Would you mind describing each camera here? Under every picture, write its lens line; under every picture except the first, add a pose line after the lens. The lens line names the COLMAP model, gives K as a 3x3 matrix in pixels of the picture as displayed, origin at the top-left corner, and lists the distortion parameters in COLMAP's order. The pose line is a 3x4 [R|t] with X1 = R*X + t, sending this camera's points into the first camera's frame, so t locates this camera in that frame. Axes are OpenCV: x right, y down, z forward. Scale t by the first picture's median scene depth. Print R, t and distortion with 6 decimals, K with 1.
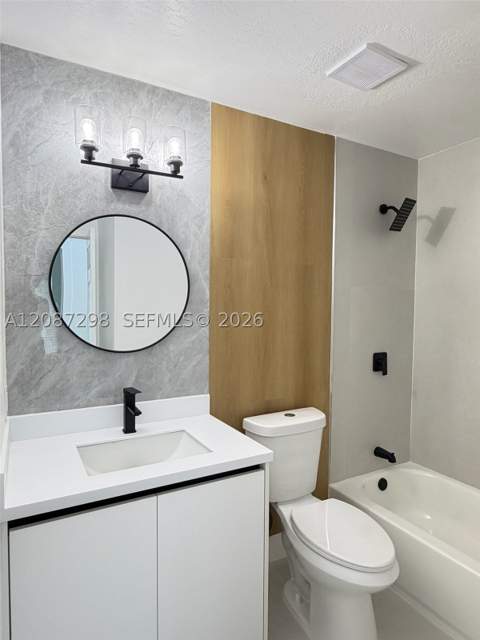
lens RADIAL K [[386.3, 0, 239.4], [0, 386.3, 321.6], [0, 0, 1]] dist [-0.002263, 0.000281]
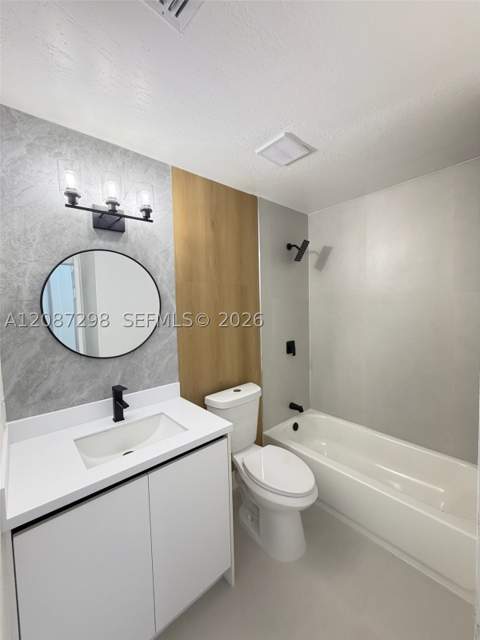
lens RADIAL K [[254.6, 0, 241.8], [0, 254.6, 320.5], [0, 0, 1]] dist [-0.000748, -0.000187]
pose [[0.976907, -0.044389, 0.209005, -0.045757], [0.042049, 0.998993, 0.015627, -0.037854], [-0.209489, -0.006478, 0.977790, 0.088653]]
